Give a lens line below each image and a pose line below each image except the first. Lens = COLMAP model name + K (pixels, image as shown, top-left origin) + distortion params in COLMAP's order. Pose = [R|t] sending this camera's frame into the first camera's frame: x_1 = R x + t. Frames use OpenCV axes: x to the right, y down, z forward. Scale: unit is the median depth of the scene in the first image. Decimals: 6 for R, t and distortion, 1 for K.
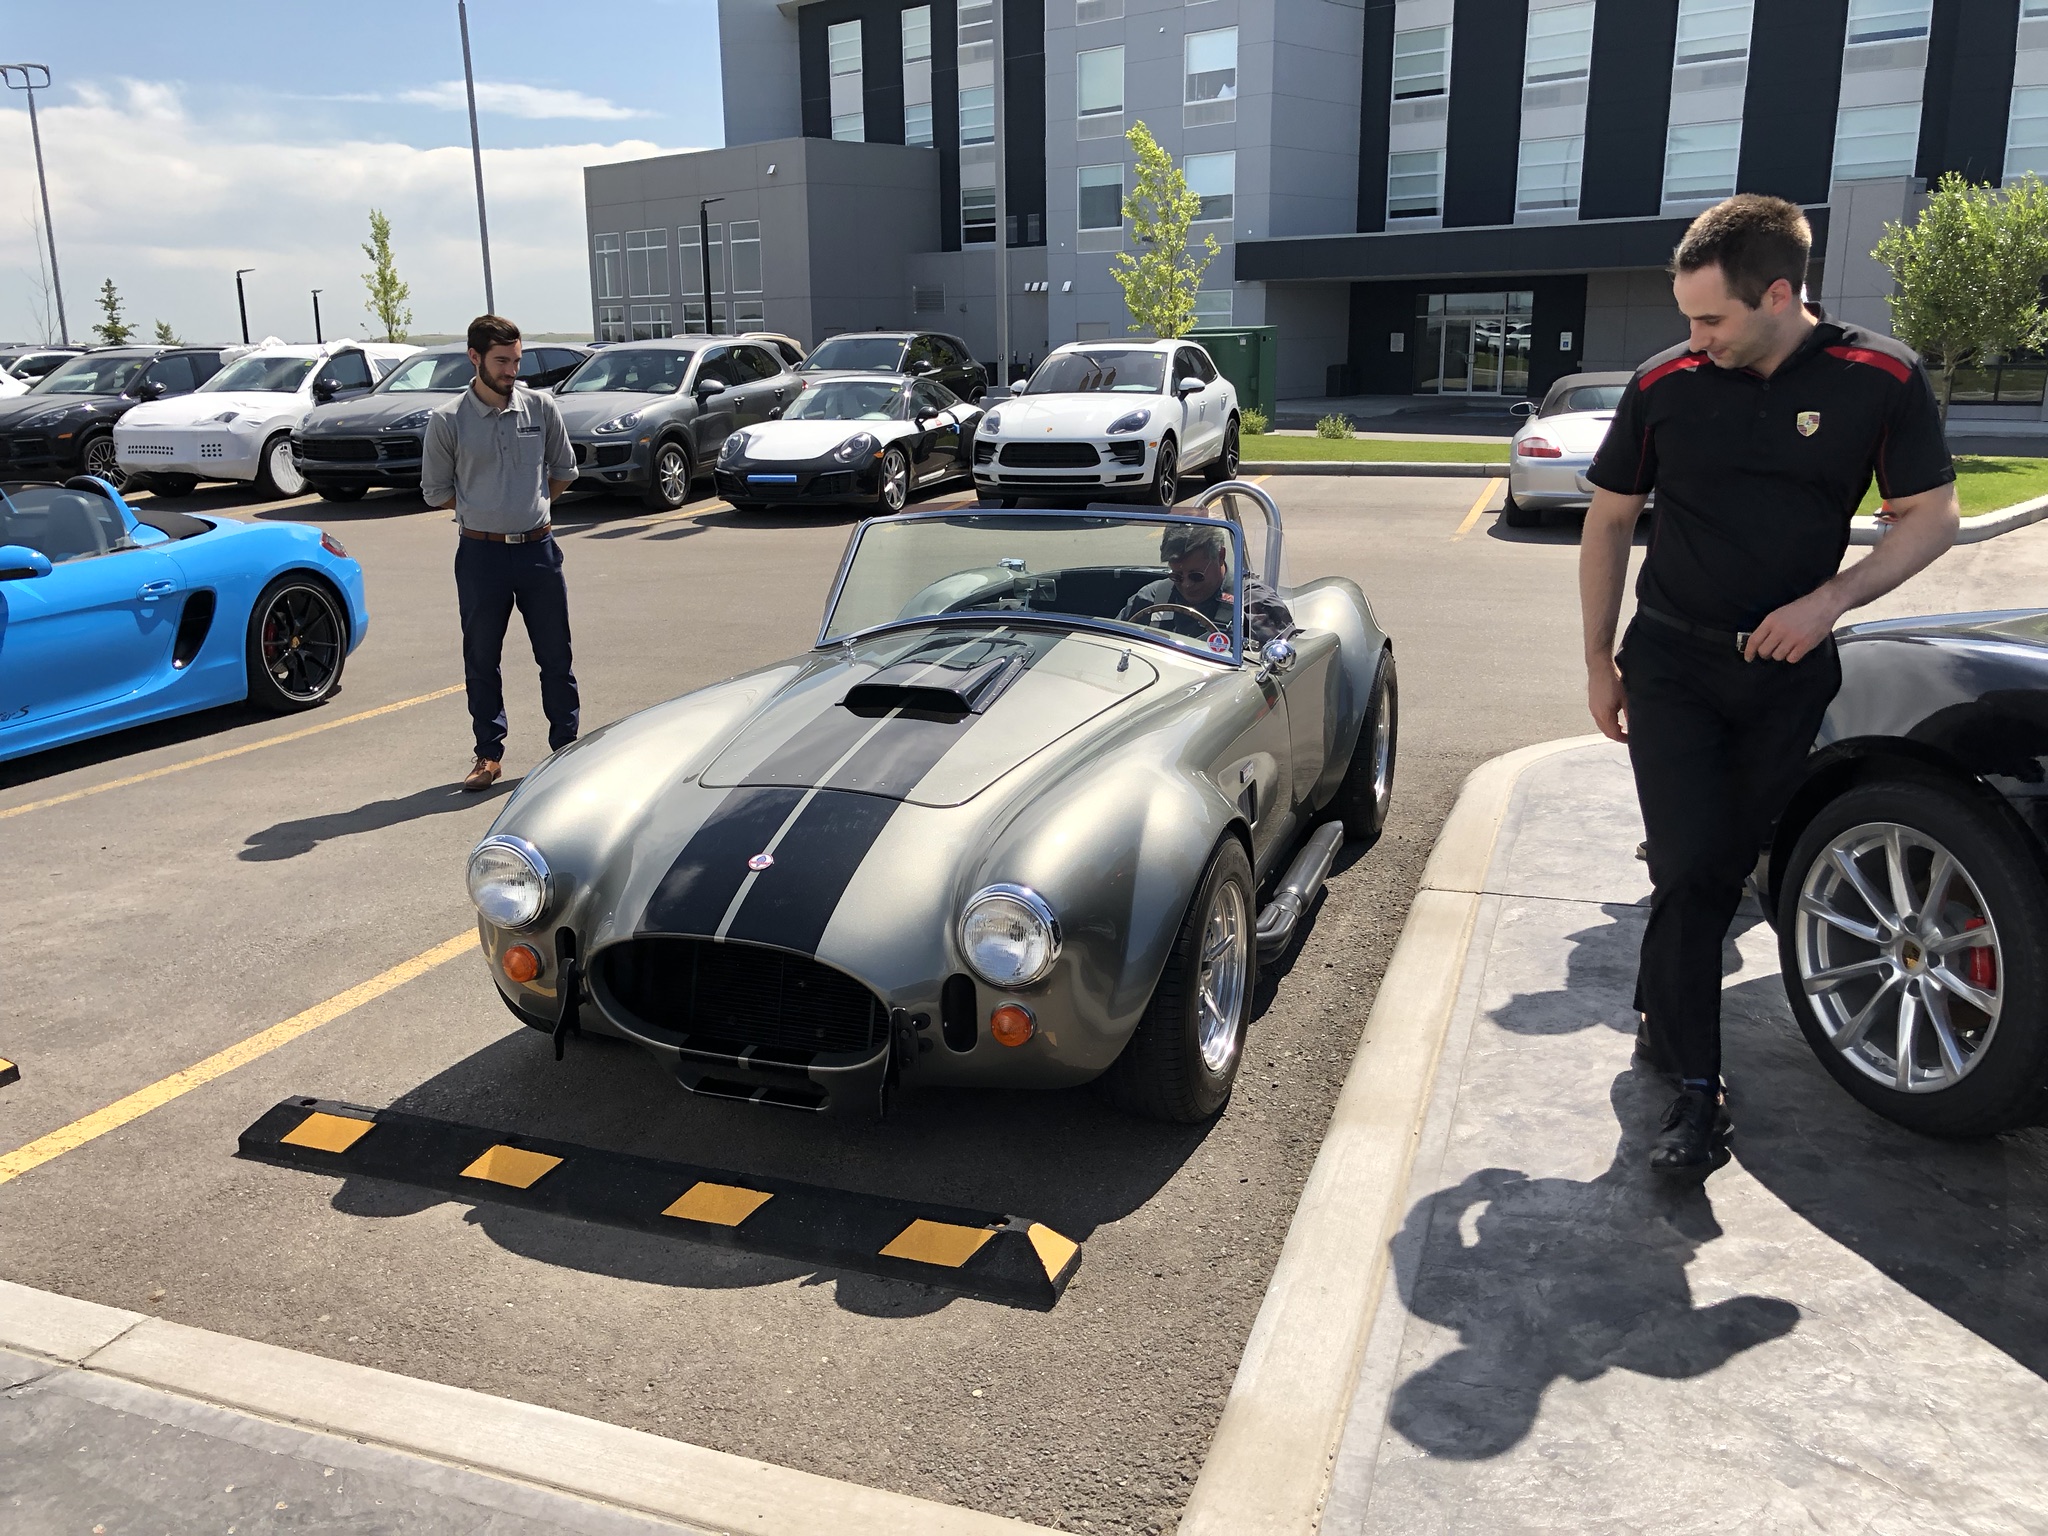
lens RADIAL K [[1655.2, 0, 1024.2], [0, 1655.2, 780.5], [0, 0, 1]] dist [0.007606, -0.001100]
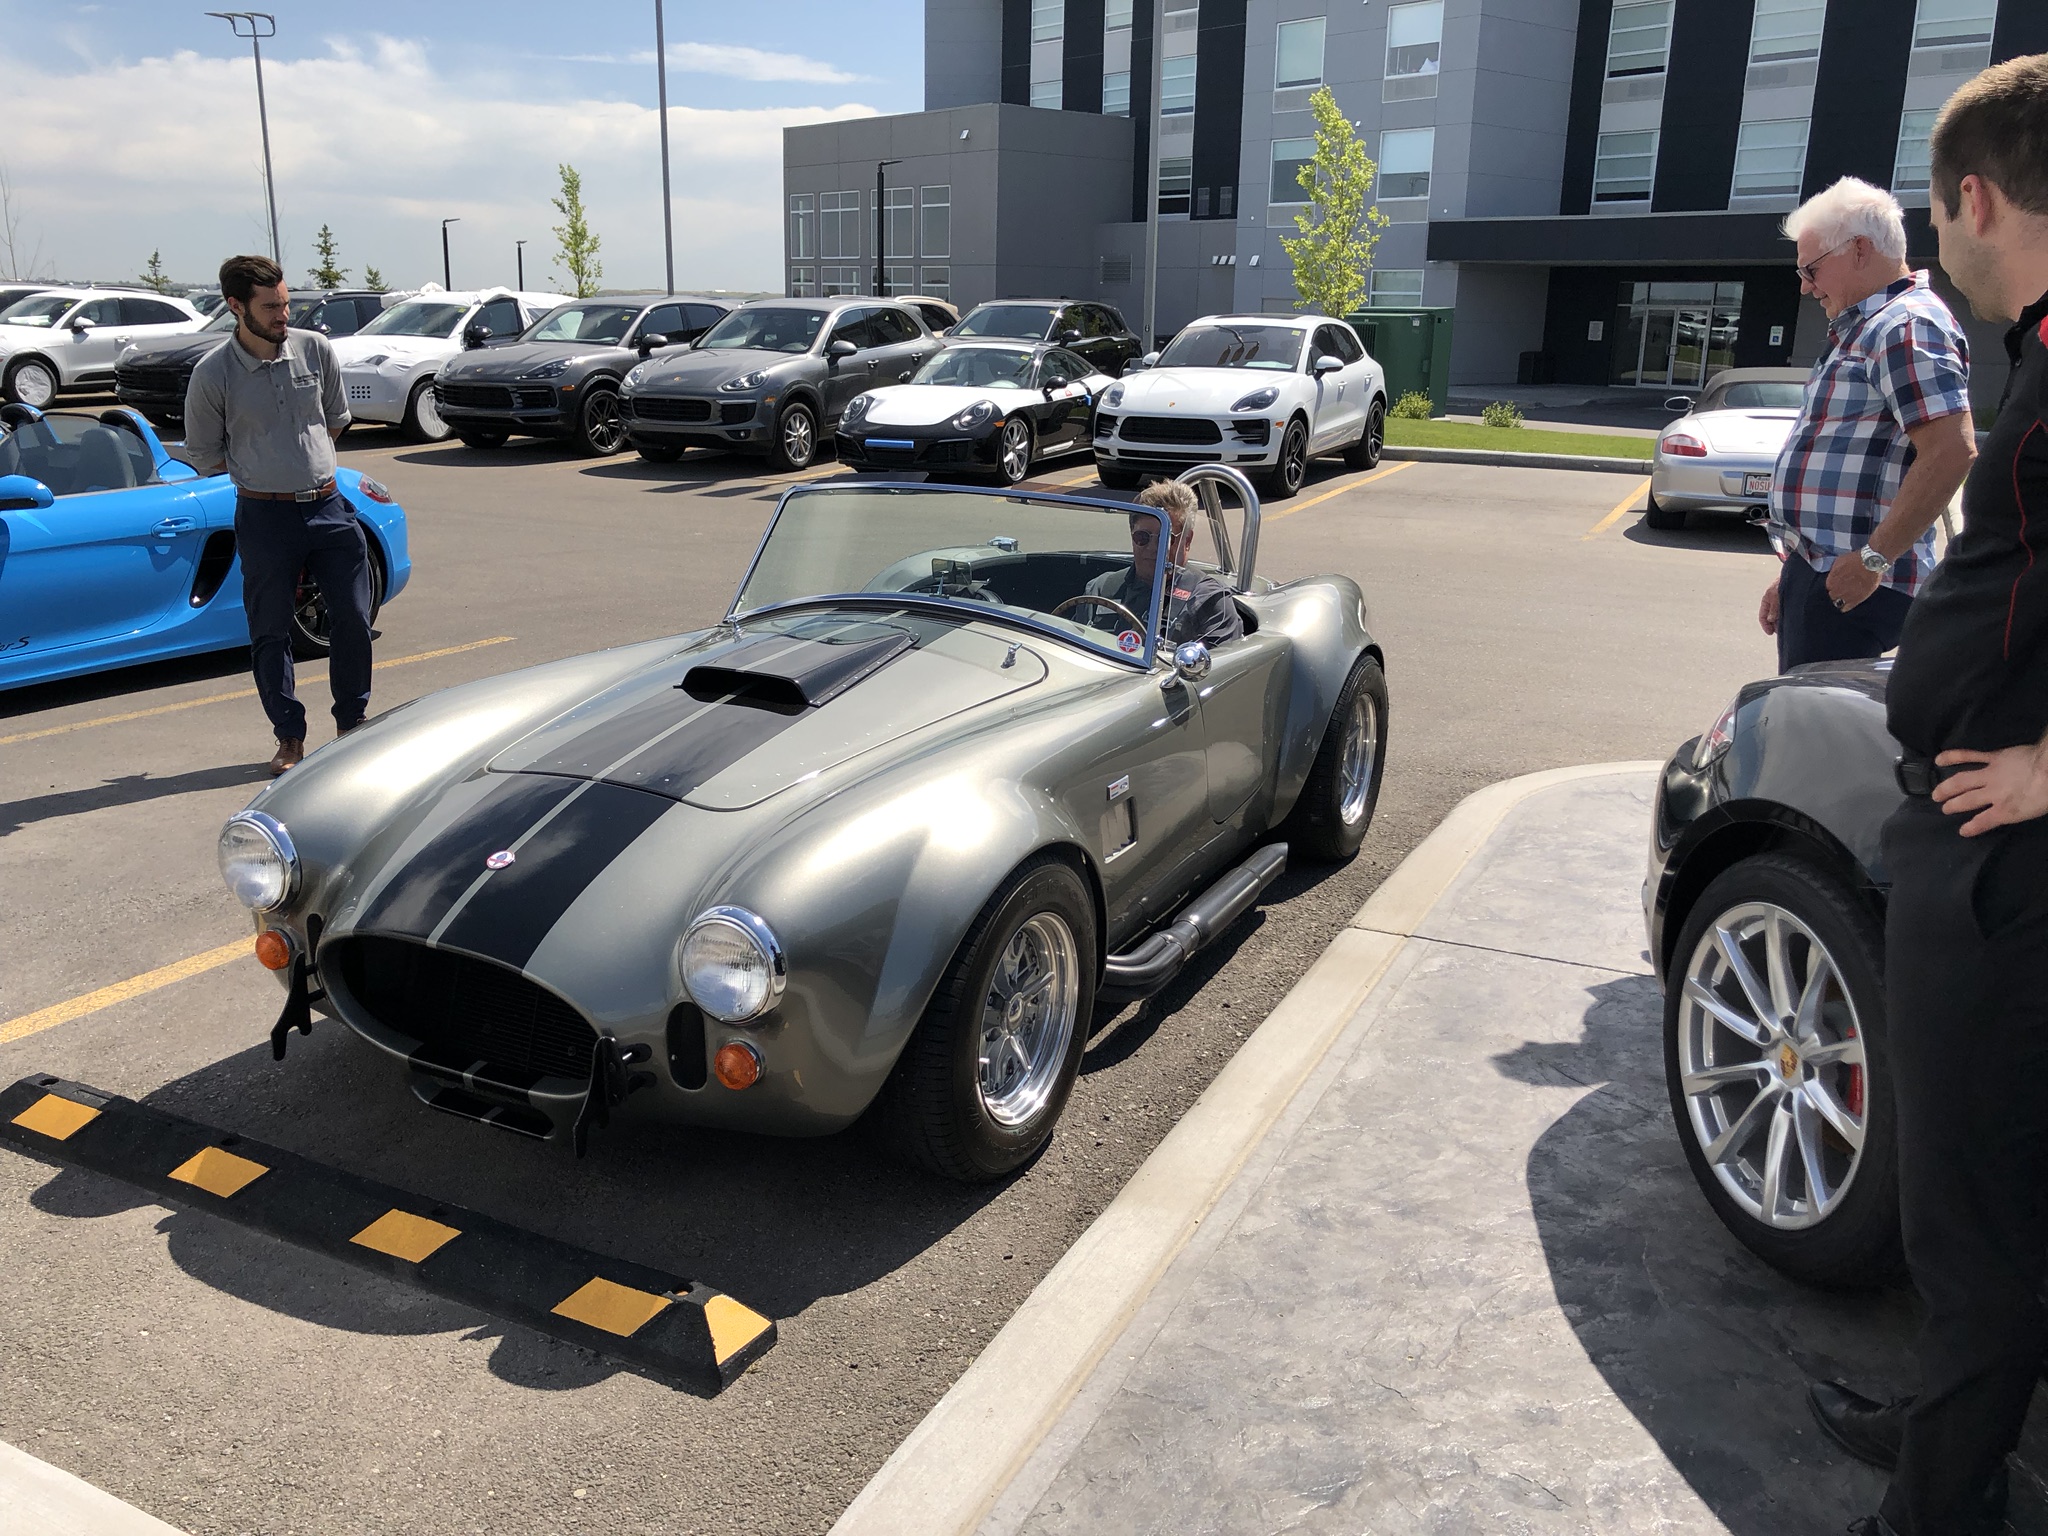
lens RADIAL K [[1673.6, 0, 1024.0], [0, 1673.6, 768.0], [0, 0, 1]] dist [0.005781, 0.005531]
pose [[0.993966, 0.060590, -0.091431, 0.123938], [-0.059987, 0.998156, 0.009335, -0.015998], [0.091828, -0.003794, 0.995768, 0.068542]]
